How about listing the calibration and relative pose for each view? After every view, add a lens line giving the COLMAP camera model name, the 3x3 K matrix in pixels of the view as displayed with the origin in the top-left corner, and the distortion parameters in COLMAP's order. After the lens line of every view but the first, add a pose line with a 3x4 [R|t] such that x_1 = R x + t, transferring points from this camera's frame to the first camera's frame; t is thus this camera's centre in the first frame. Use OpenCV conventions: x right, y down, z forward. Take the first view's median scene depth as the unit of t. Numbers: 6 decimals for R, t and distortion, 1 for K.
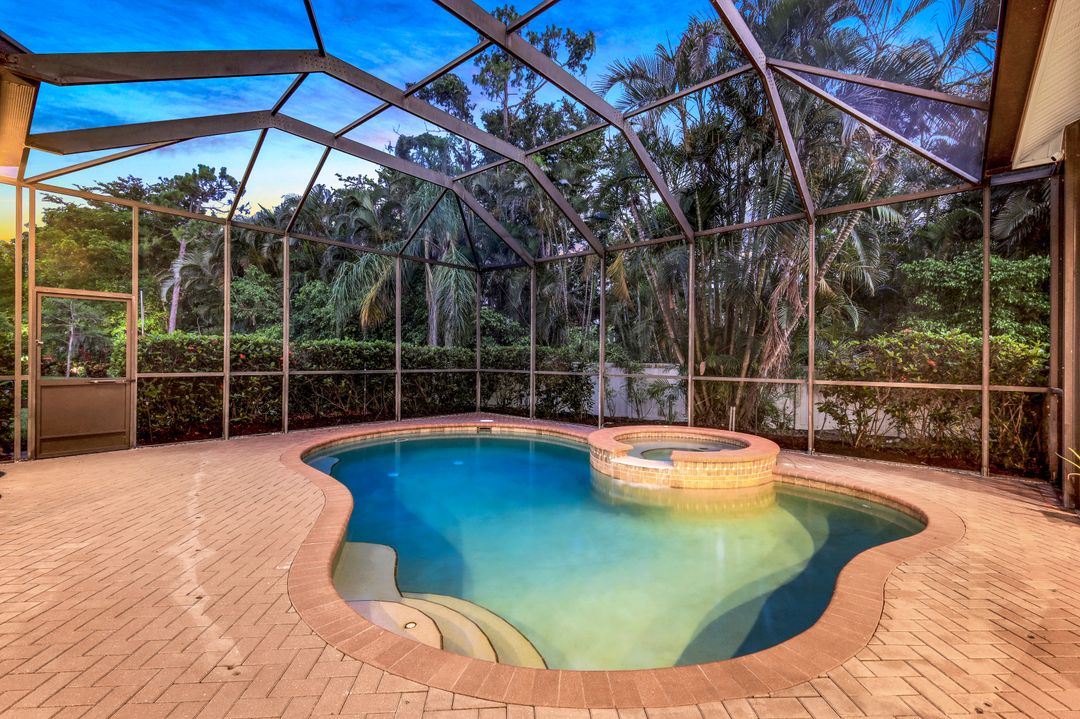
lens RADIAL K [[478.1, 0, 549.1], [0, 478.1, 356.7], [0, 0, 1]] dist [0.009538, -0.000244]
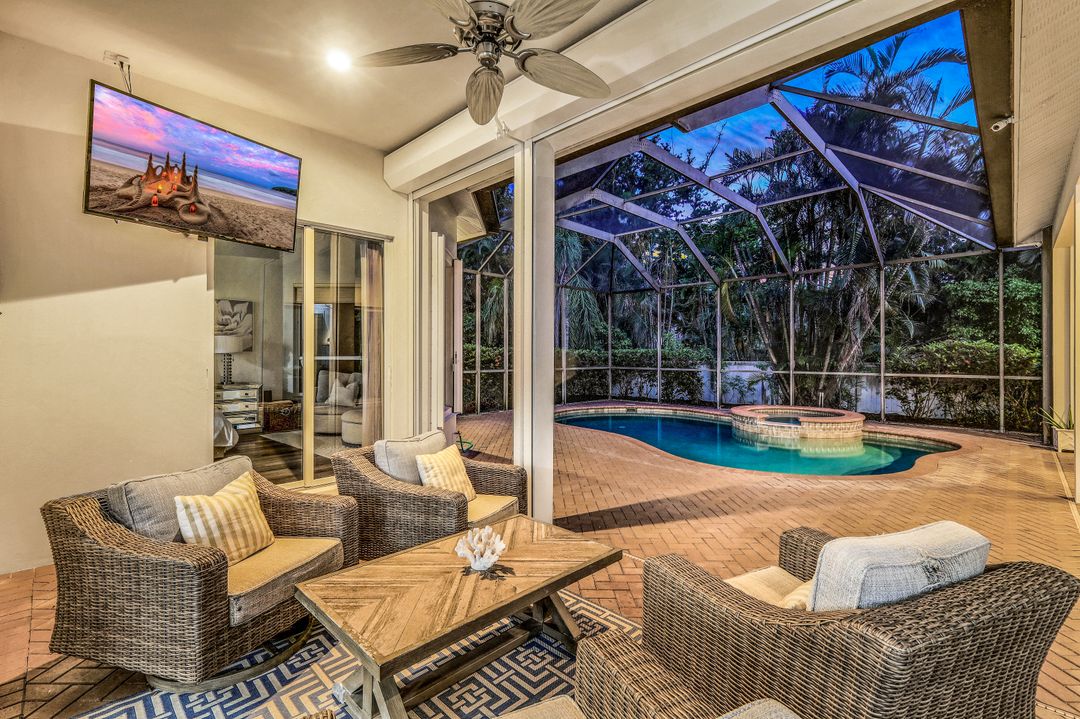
lens RADIAL K [[477.9, 0, 534.6], [0, 477.9, 354.2], [0, 0, 1]] dist [0.006996, 0.000386]
pose [[0.996779, -0.011652, -0.079350, -0.417262], [0.011891, 0.999926, 0.002543, -0.028383], [0.079314, -0.003478, 0.996844, -0.581662]]
